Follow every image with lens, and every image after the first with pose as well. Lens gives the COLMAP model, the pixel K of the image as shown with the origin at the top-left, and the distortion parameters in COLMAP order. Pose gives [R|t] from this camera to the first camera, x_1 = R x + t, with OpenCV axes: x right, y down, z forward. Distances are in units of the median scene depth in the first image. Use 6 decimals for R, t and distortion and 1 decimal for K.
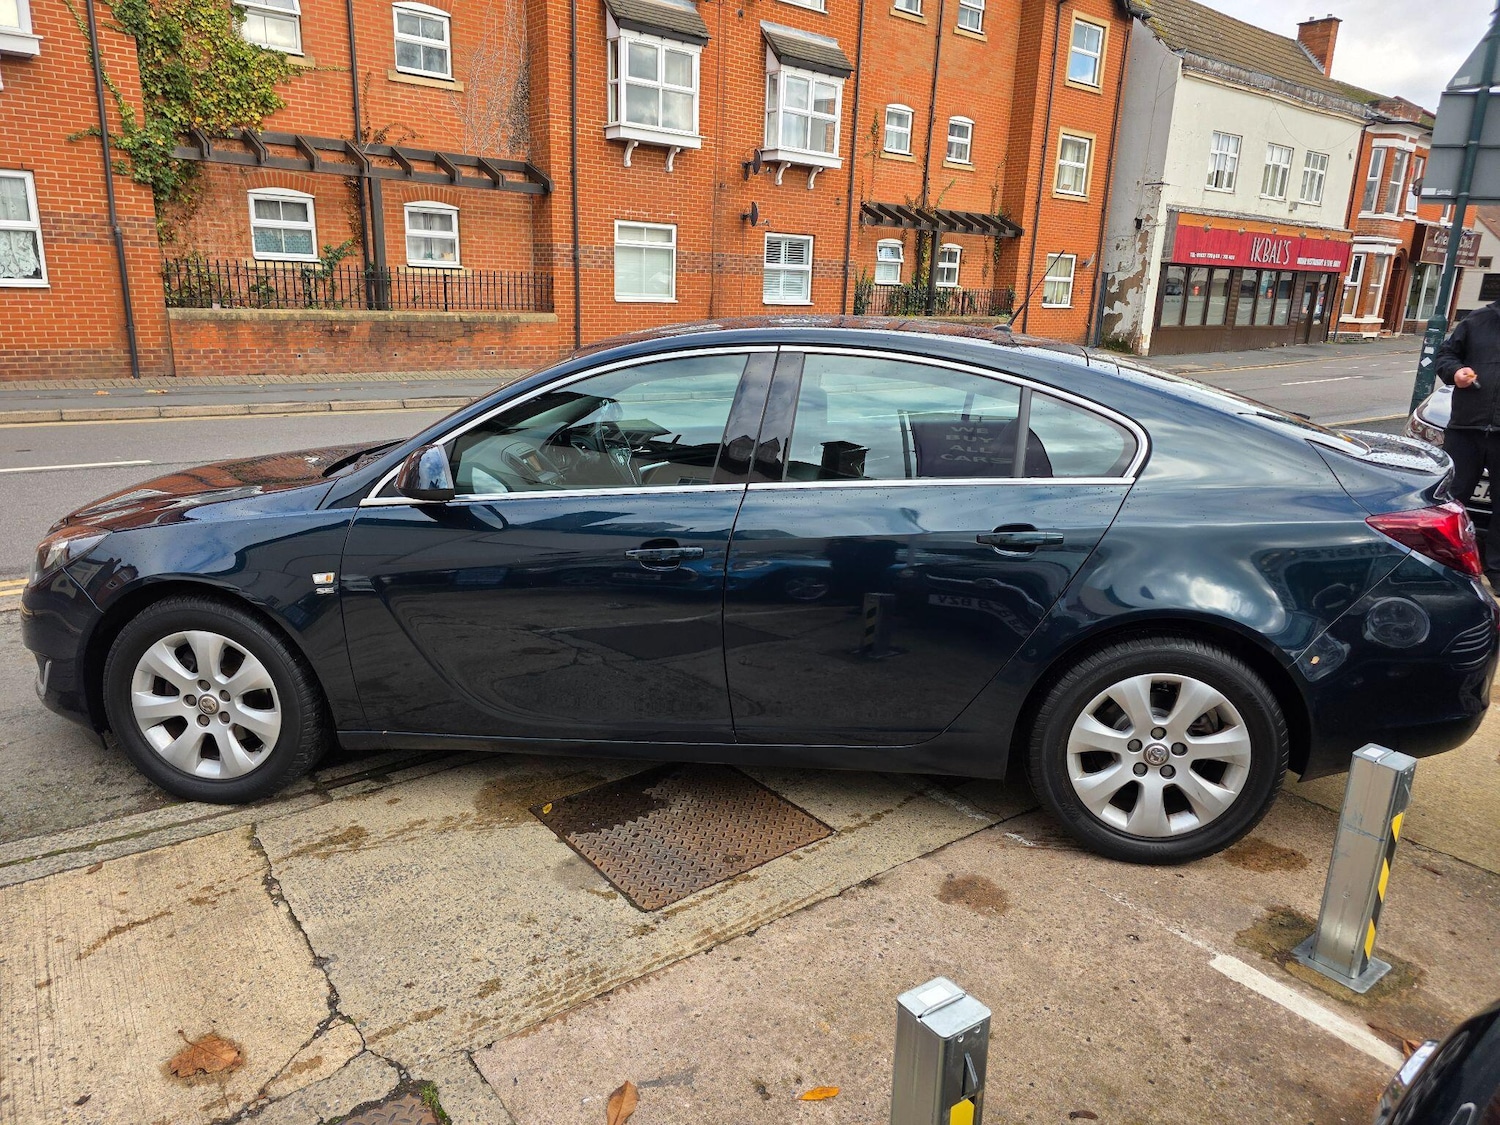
lens RADIAL K [[1006.2, 0, 745.6], [0, 1006.2, 549.2], [0, 0, 1]] dist [0.047703, -0.039416]
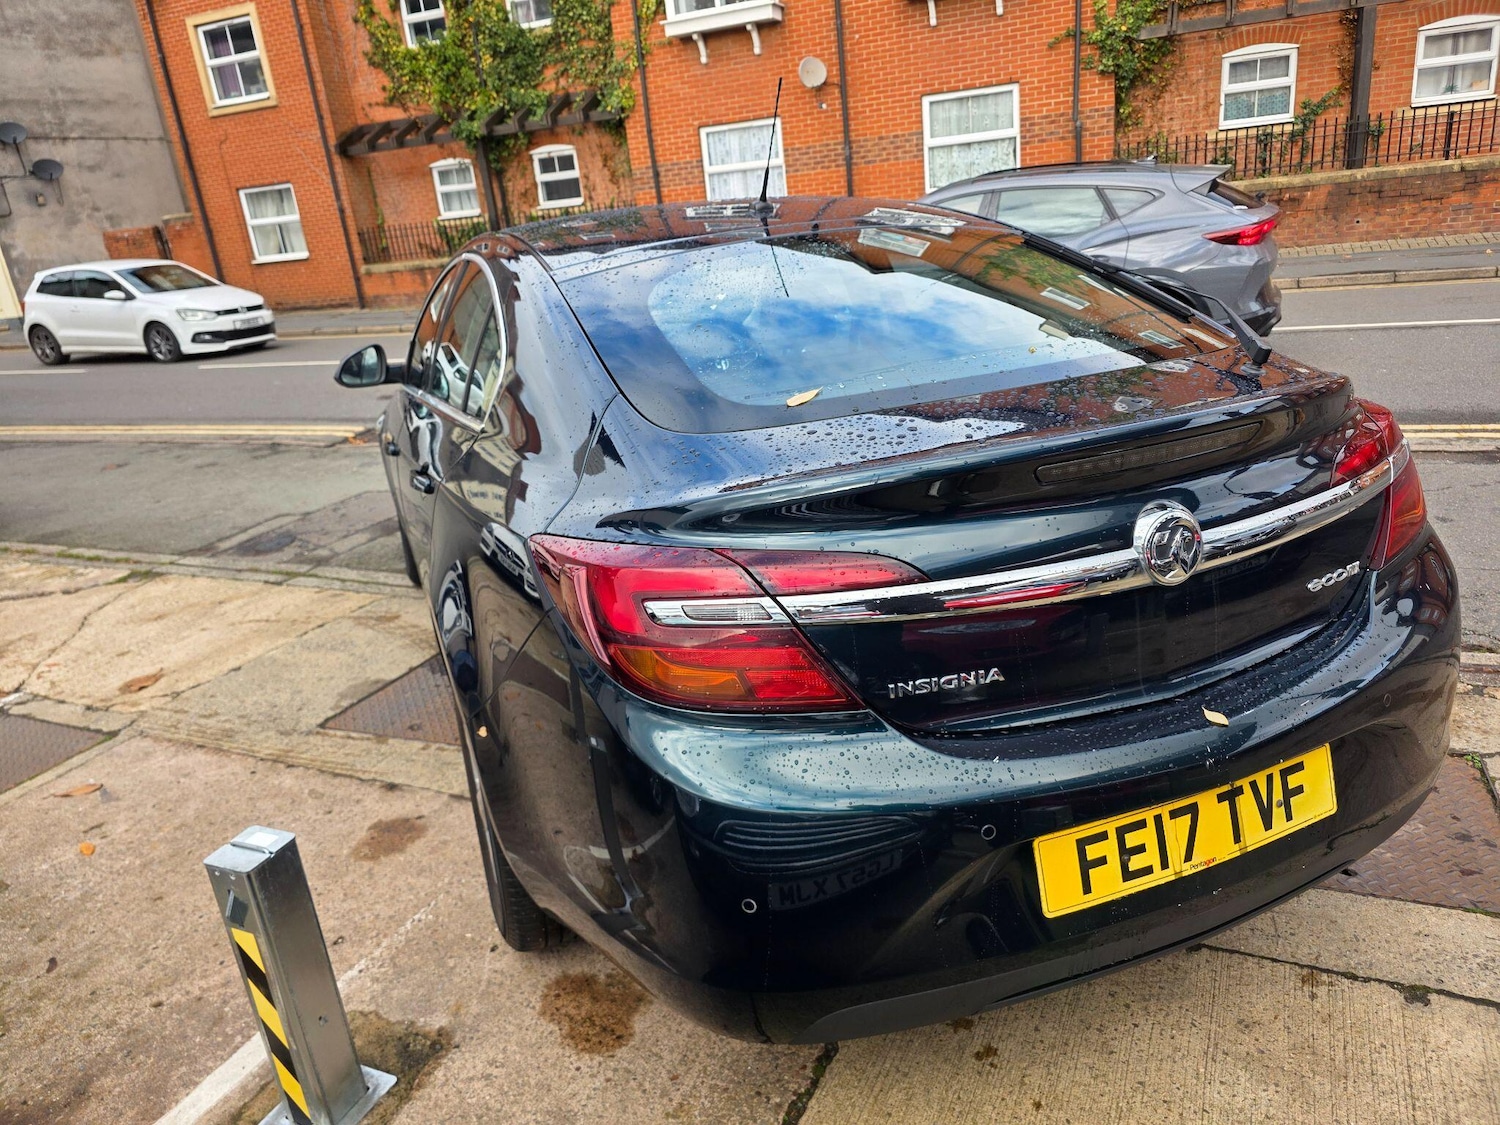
lens RADIAL K [[1006.2, 0, 746.9], [0, 1006.2, 544.8], [0, 0, 1]] dist [0.047703, -0.039416]
pose [[0.474148, 0.207051, -0.855753, 0.177052], [-0.107439, 0.978298, 0.177172, -0.021374], [0.873865, 0.007935, 0.486103, 0.126572]]
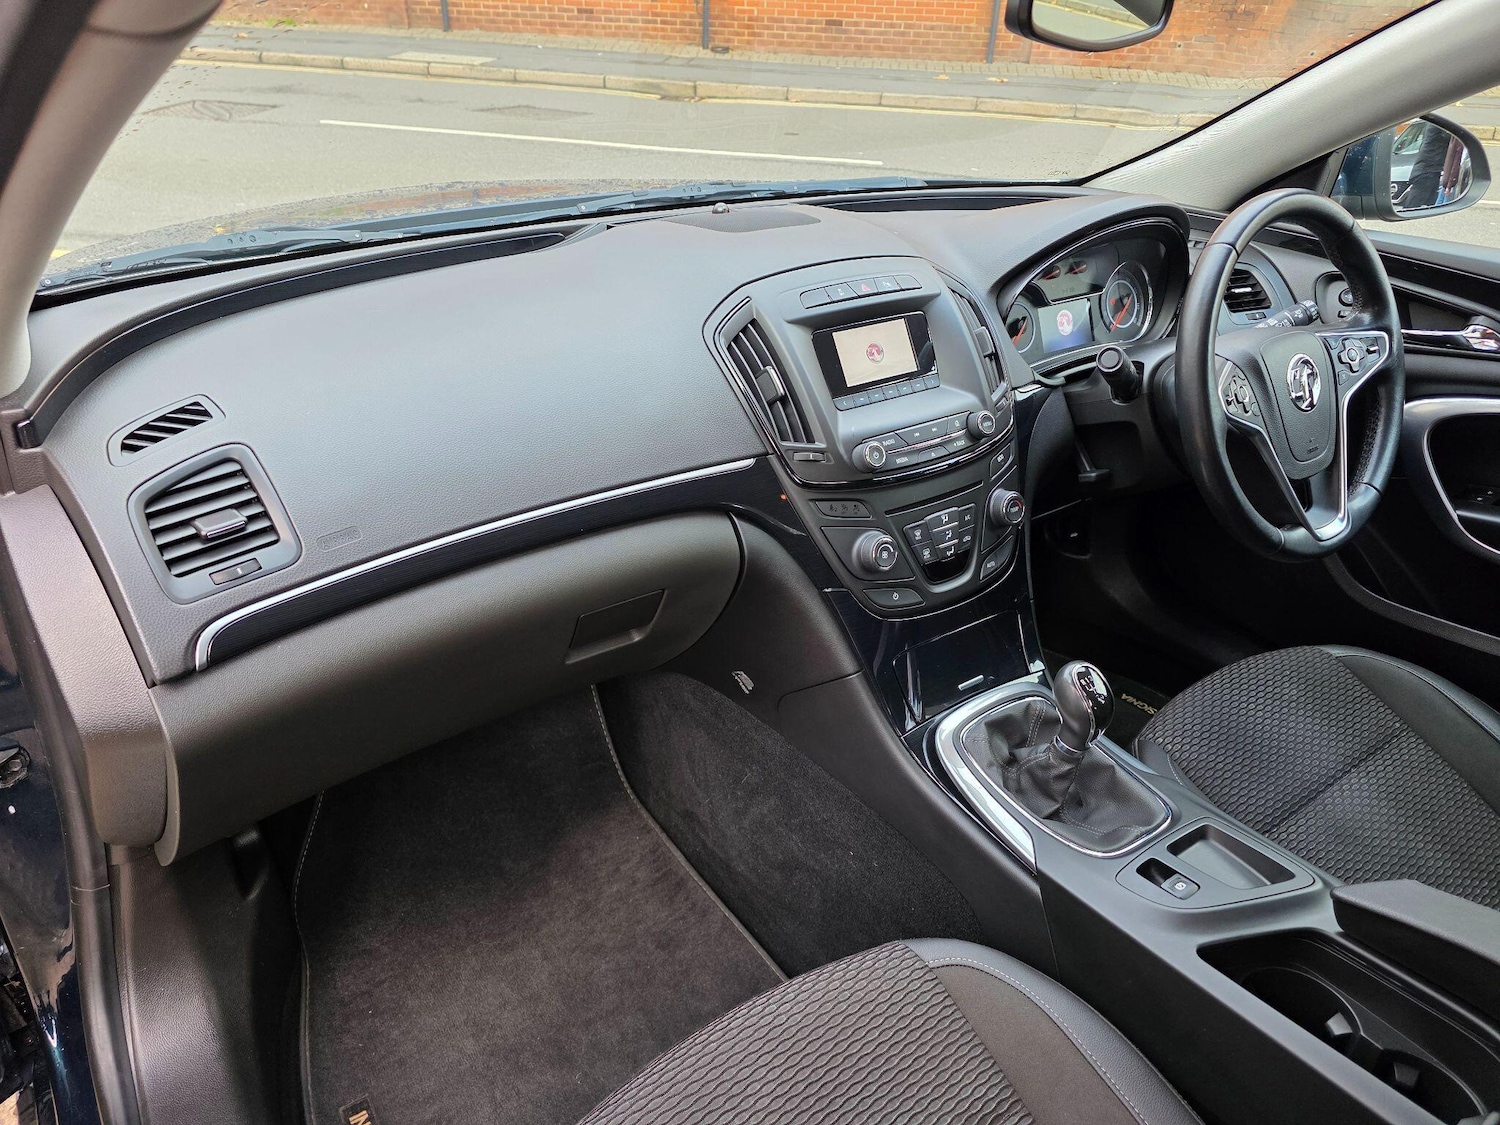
lens RADIAL K [[1006.2, 0, 768.2], [0, 1006.2, 548.4], [0, 0, 1]] dist [0.047703, -0.039416]
pose [[0.675134, 0.369701, -0.638369, -0.007260], [-0.195330, 0.924059, 0.328574, -0.024566], [0.711365, -0.097139, 0.696077, 0.165272]]
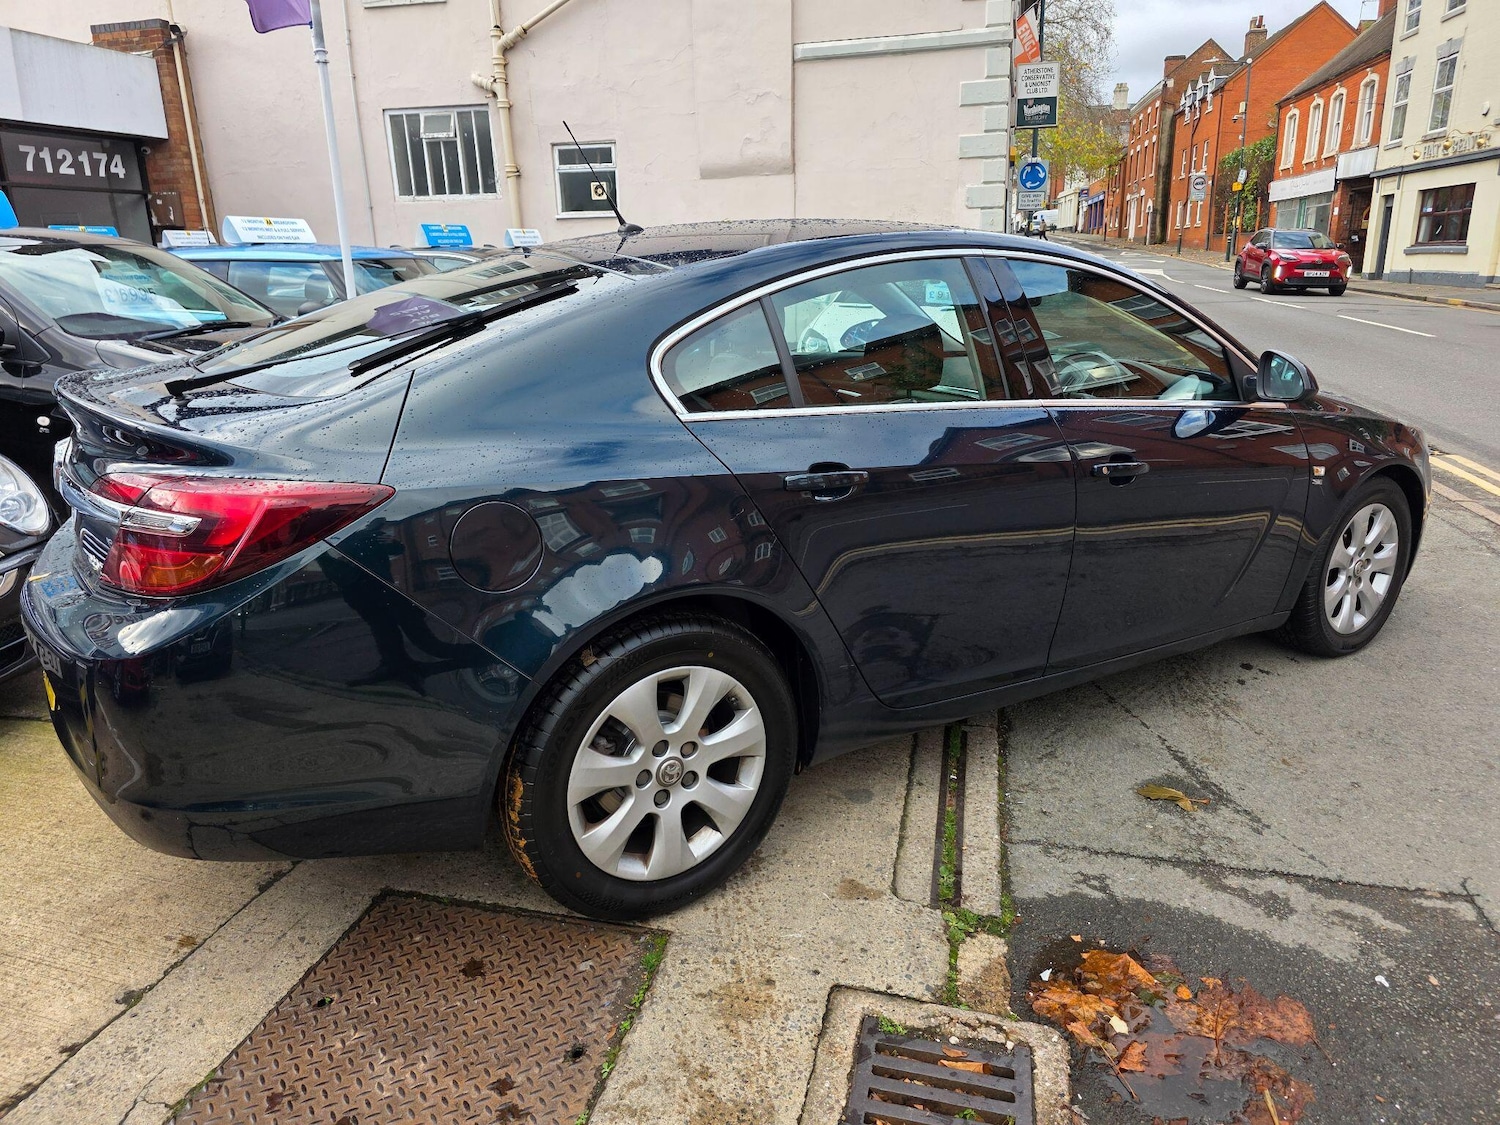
lens RADIAL K [[1006.2, 0, 769.8], [0, 1006.2, 547.8], [0, 0, 1]] dist [0.047703, -0.039416]
pose [[-0.759588, 0.161286, -0.630089, 0.139507], [-0.172854, 0.883867, 0.434626, -0.070626], [0.627014, 0.439051, -0.643496, 0.331127]]
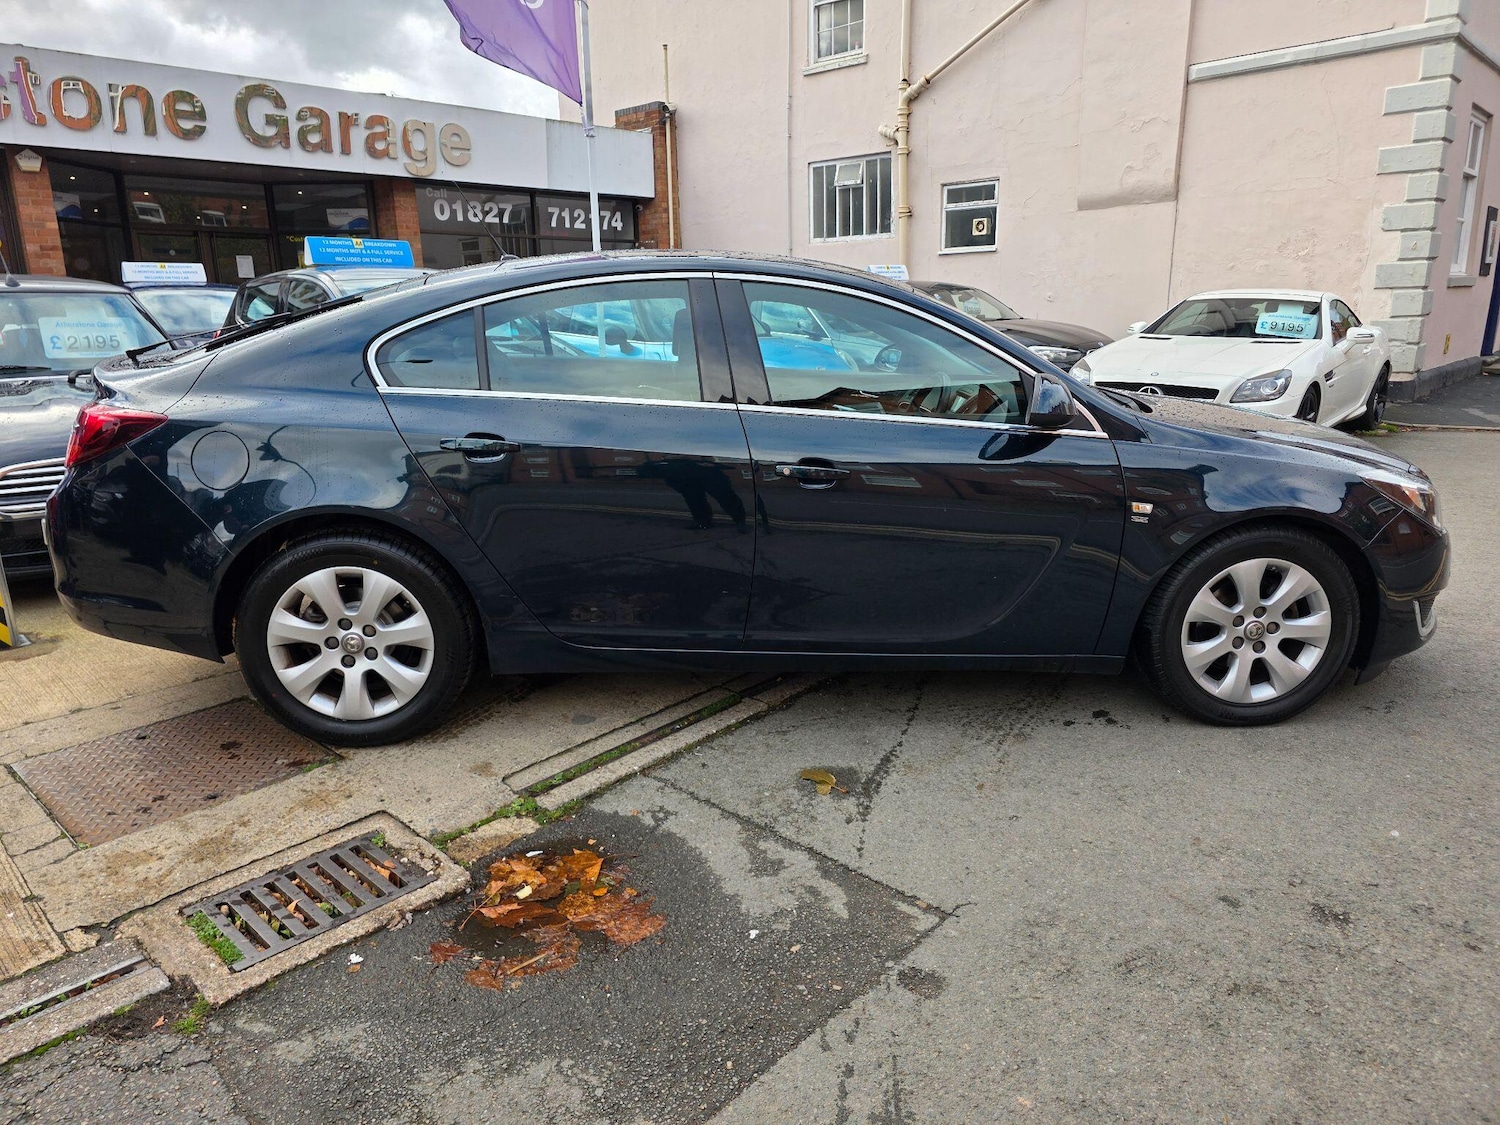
lens RADIAL K [[1006.2, 0, 757.6], [0, 1006.2, 555.7], [0, 0, 1]] dist [0.047703, -0.039416]
pose [[-0.981415, 0.028329, -0.189794, 0.040631], [-0.065909, 0.879117, 0.472027, -0.089786], [0.180223, 0.475764, -0.860911, 0.409835]]
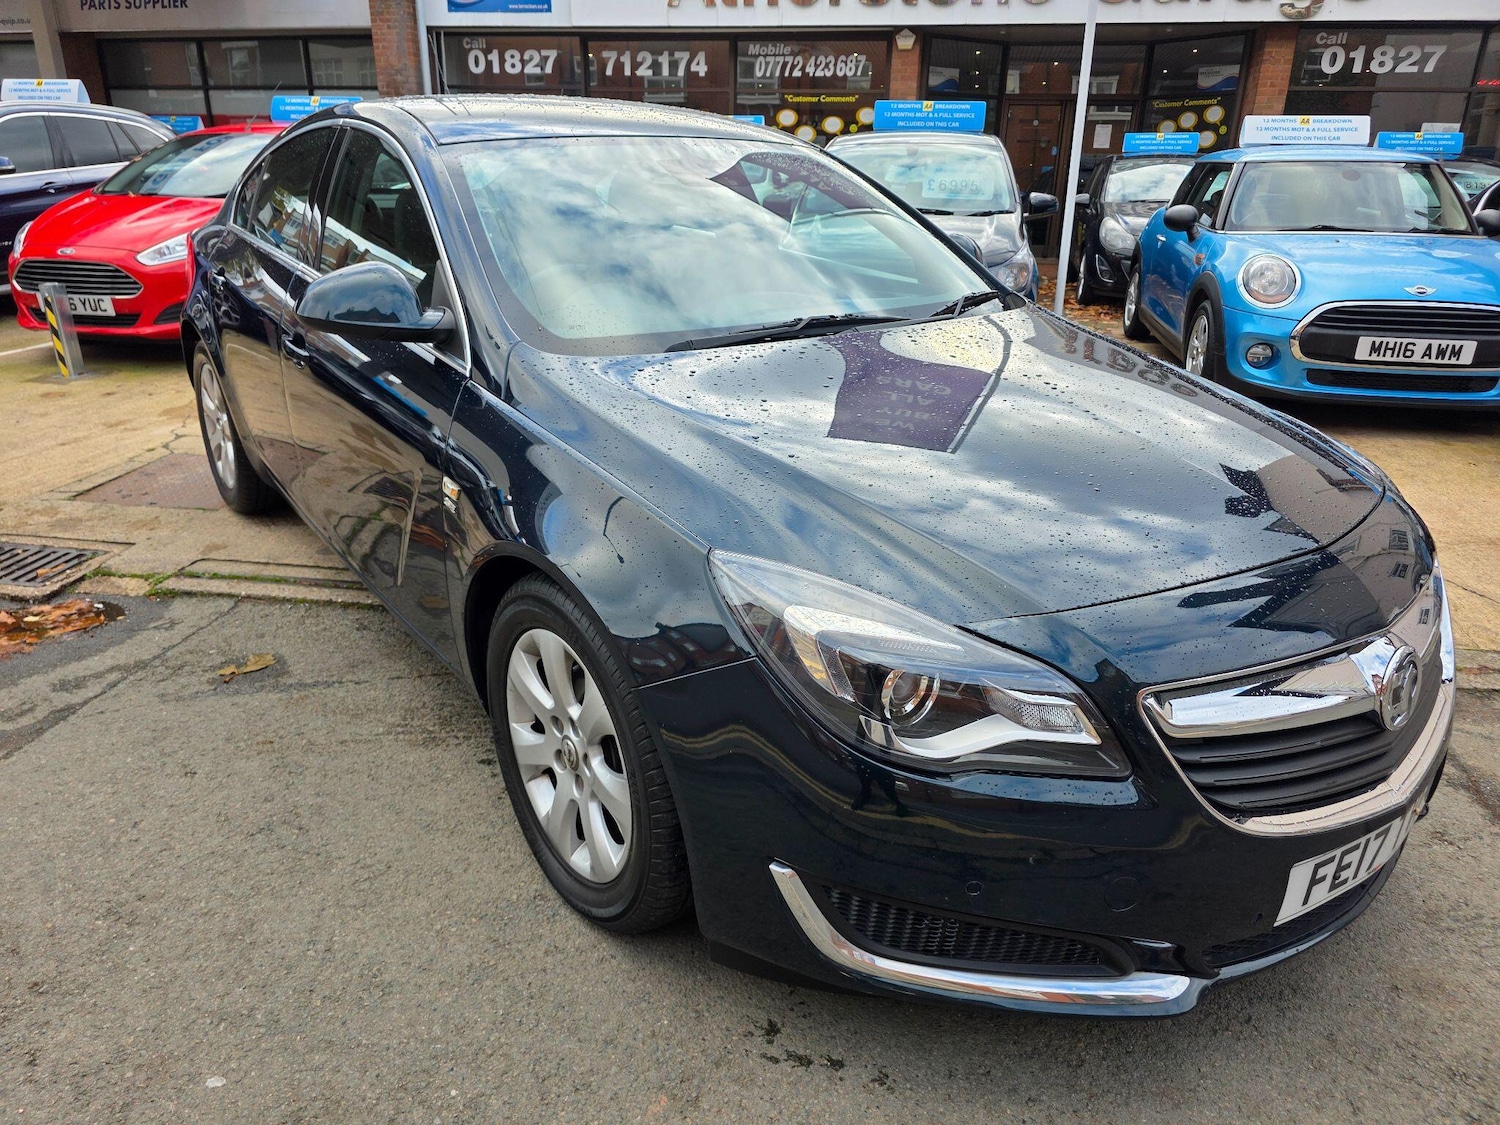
lens RADIAL K [[1006.2, 0, 723.4], [0, 1006.2, 581.0], [0, 0, 1]] dist [0.047703, -0.039416]
pose [[-0.686948, -0.309057, 0.657713, -0.155572], [0.145569, 0.828195, 0.541205, -0.067150], [-0.711978, 0.467522, -0.523938, 0.310341]]
